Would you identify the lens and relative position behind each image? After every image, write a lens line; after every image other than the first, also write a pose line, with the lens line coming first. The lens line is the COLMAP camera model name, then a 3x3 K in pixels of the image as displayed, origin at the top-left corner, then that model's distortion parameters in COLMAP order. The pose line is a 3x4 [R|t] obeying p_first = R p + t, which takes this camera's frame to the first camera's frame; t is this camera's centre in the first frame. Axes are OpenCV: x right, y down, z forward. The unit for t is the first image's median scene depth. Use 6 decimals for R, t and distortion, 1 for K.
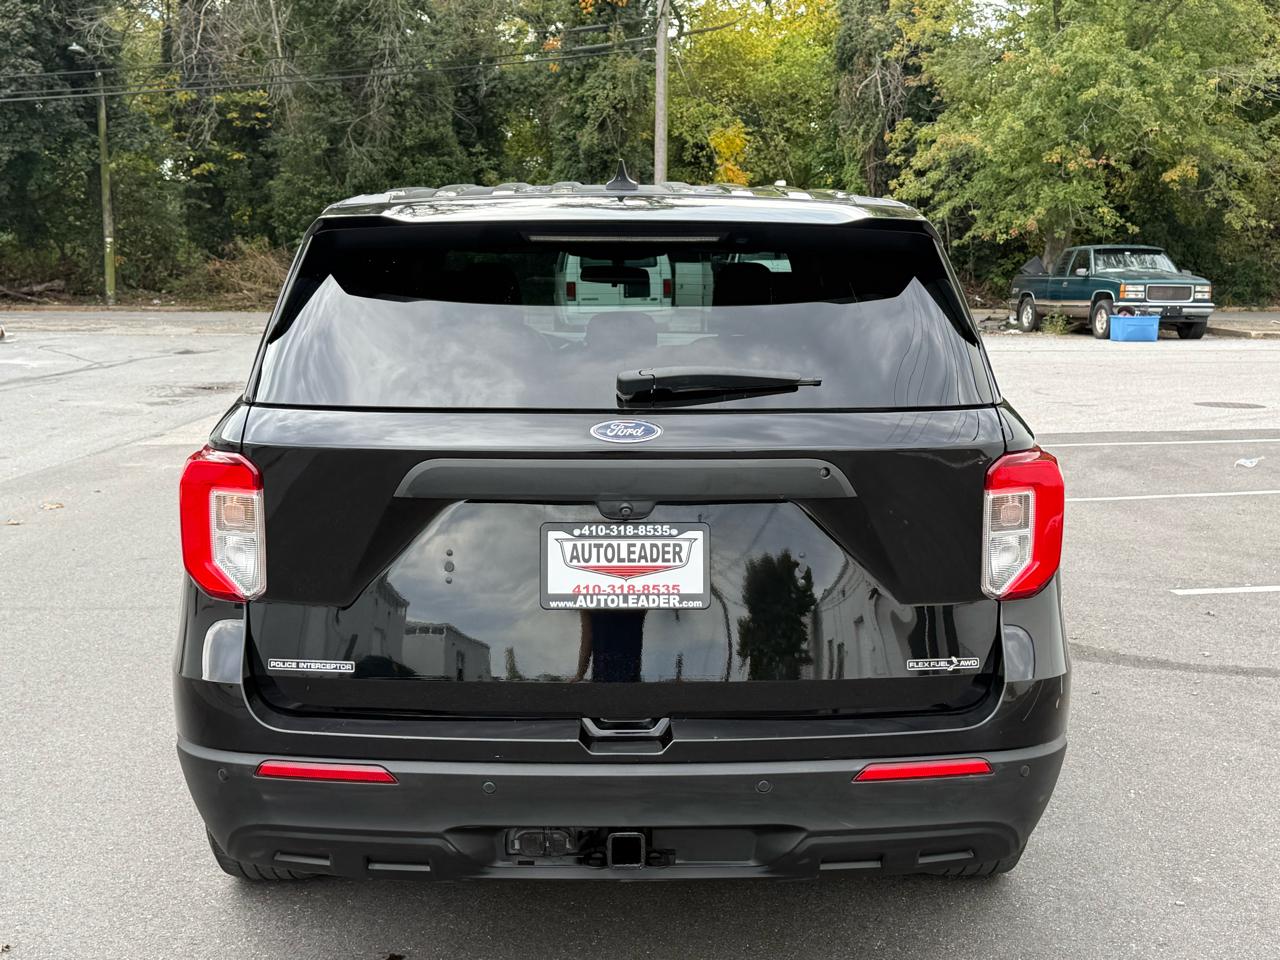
lens RADIAL K [[1617.2, 0, 640.0], [0, 1617.2, 480.0], [0, 0, 1]] dist [0.208885, -0.481776]
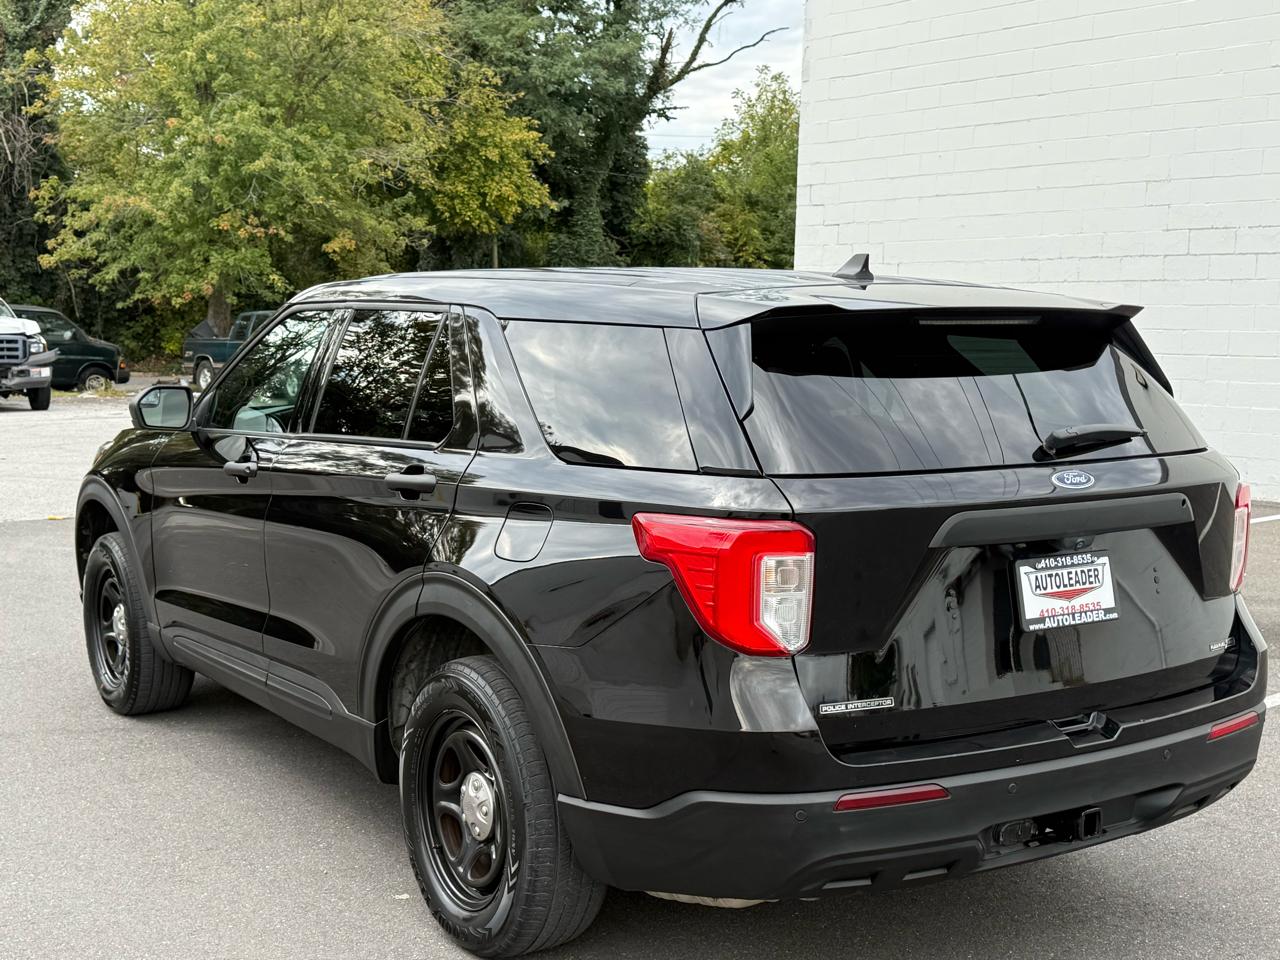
lens RADIAL K [[1617.2, 0, 640.0], [0, 1617.2, 480.0], [0, 0, 1]] dist [0.208885, -0.481776]
pose [[0.832048, -0.055962, 0.551873, -0.106522], [0.076286, 0.996989, -0.013915, -0.004118], [-0.549432, 0.053678, 0.833812, 0.016596]]
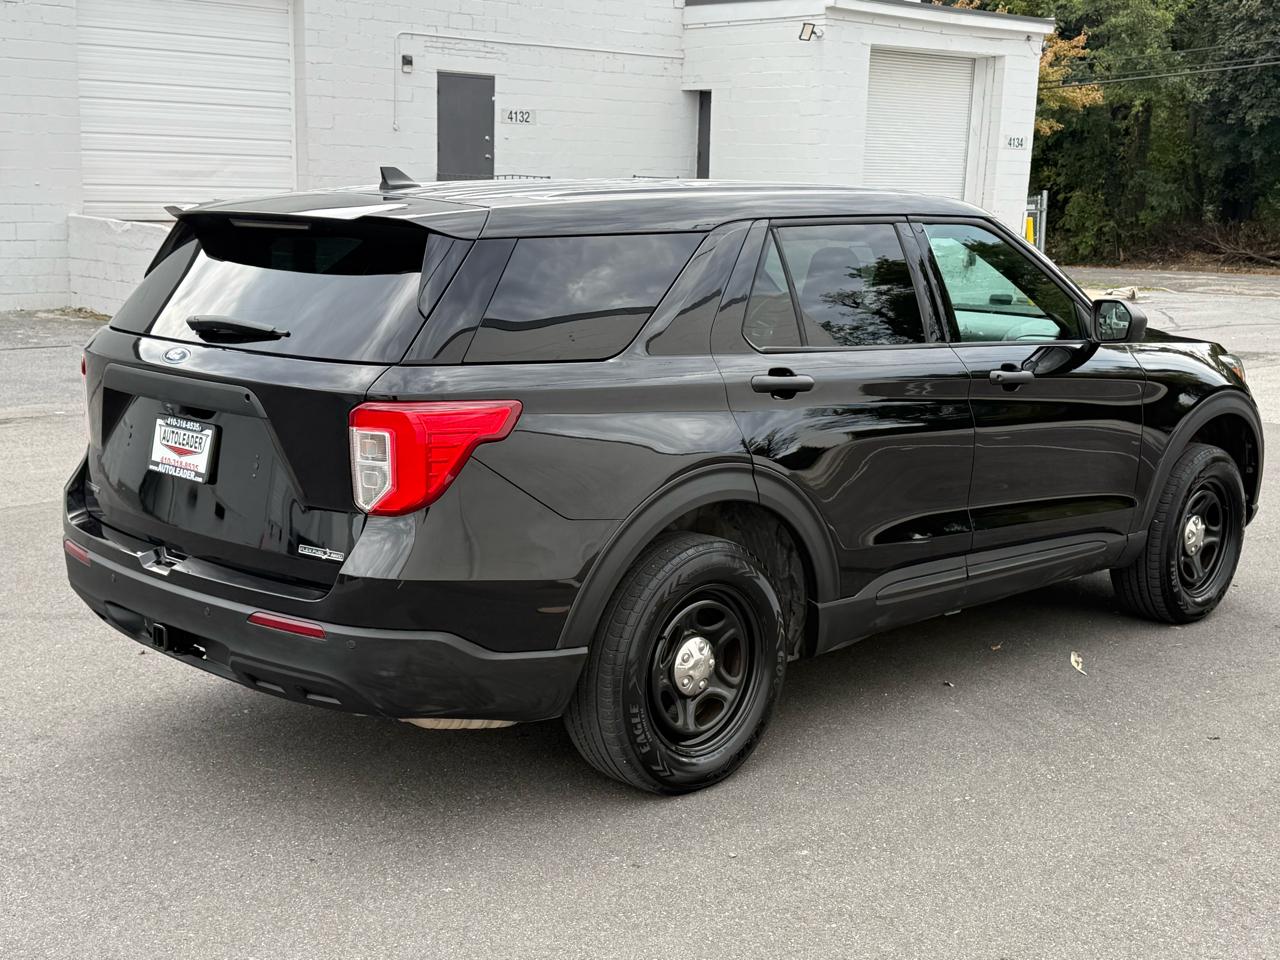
lens RADIAL K [[1617.2, 0, 640.0], [0, 1617.2, 480.0], [0, 0, 1]] dist [0.208885, -0.481776]
pose [[0.696820, 0.136416, -0.704154, 0.148912], [-0.120241, 0.990071, 0.072817, -0.008519], [0.707096, 0.033928, 0.706303, 0.027863]]
